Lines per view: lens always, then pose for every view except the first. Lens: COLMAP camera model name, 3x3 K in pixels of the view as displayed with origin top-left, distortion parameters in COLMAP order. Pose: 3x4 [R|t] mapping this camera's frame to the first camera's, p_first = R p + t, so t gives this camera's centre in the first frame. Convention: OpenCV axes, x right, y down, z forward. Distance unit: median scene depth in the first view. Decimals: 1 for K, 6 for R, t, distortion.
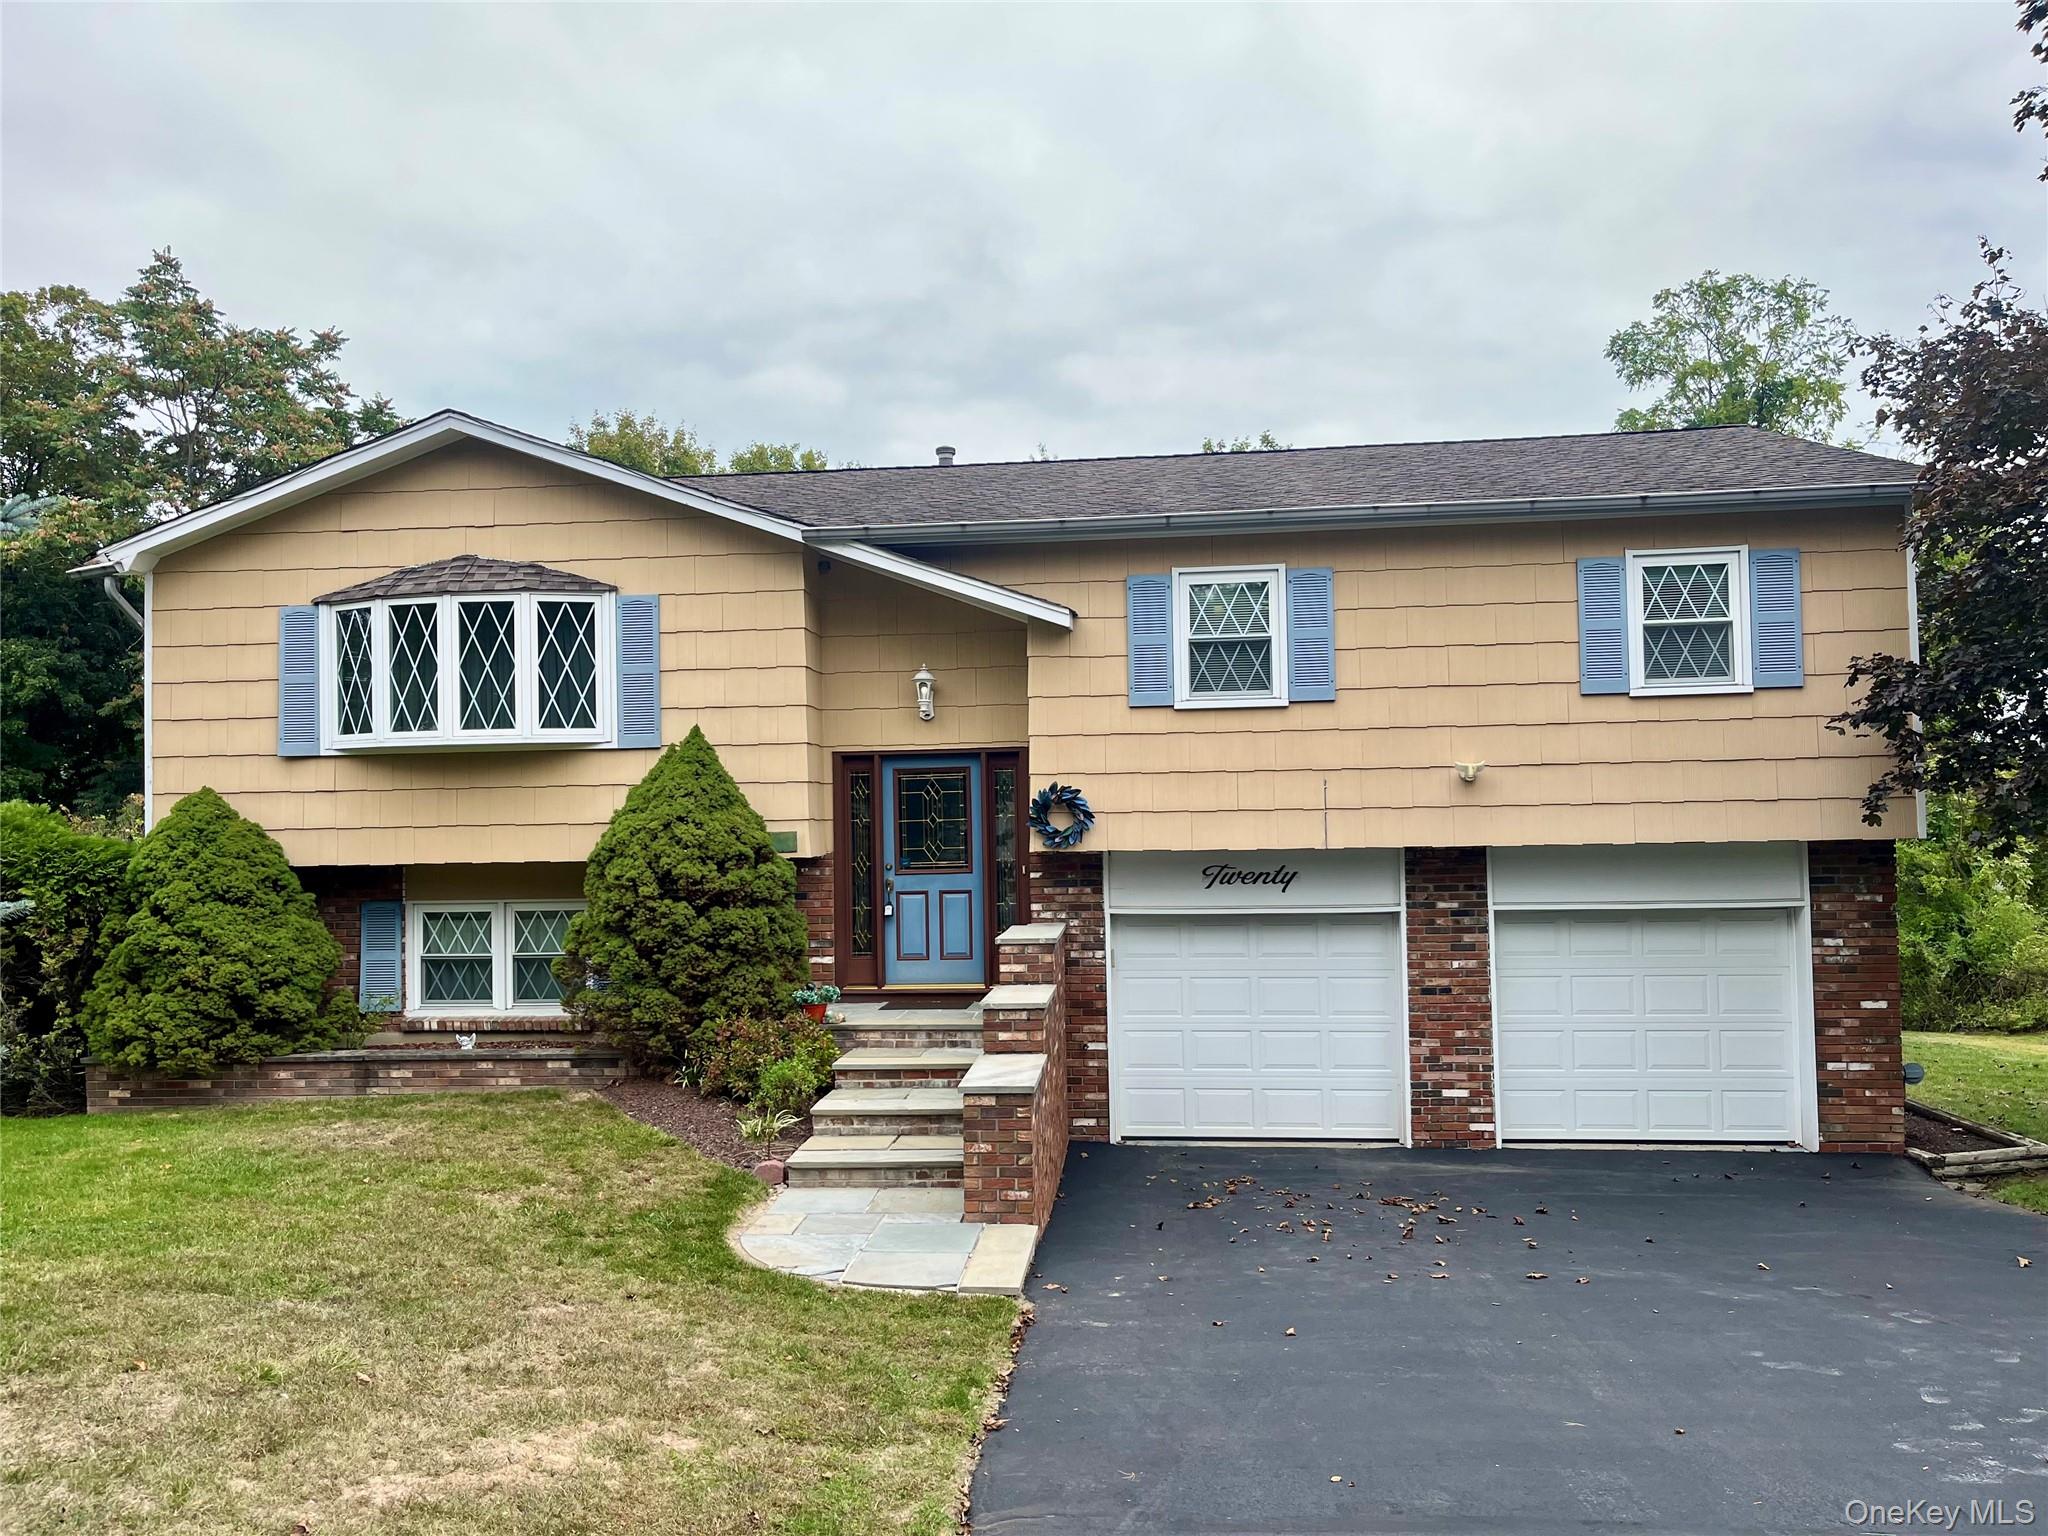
lens RADIAL K [[1543.8, 0, 988.7], [0, 1543.8, 771.0], [0, 0, 1]] dist [0.047512, -0.051153]
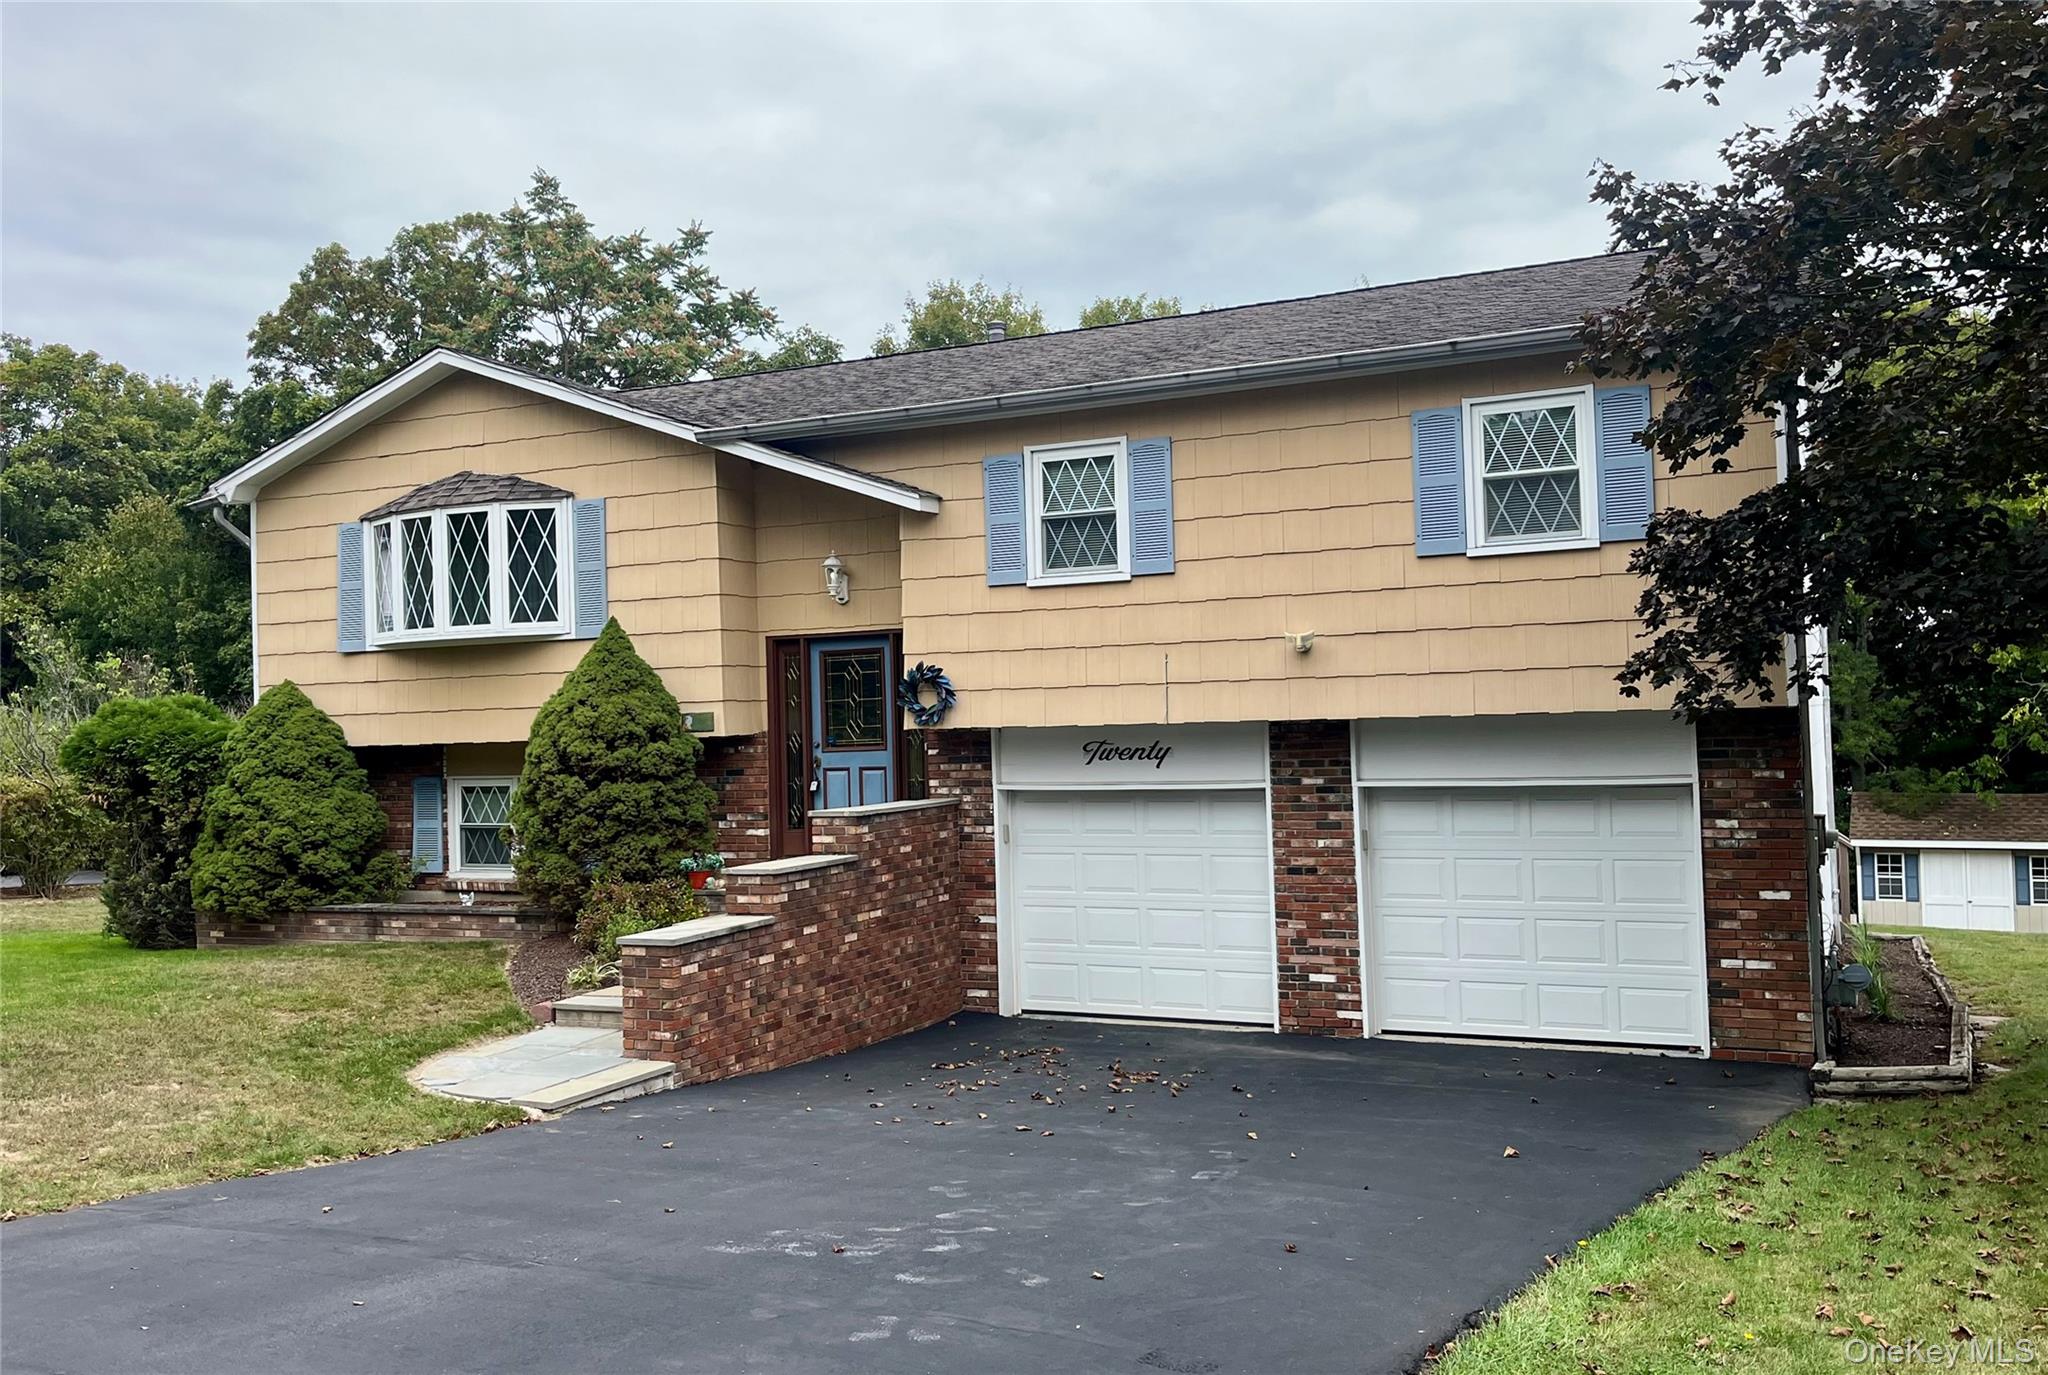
lens RADIAL K [[1745.7, 0, 1023.8], [0, 1745.7, 660.3], [0, 0, 1]] dist [0.038546, -0.006576]
pose [[0.940364, -0.021046, -0.339519, 0.499031], [0.025504, 0.999637, 0.008674, -0.001915], [0.339213, -0.016816, 0.940559, -0.072091]]
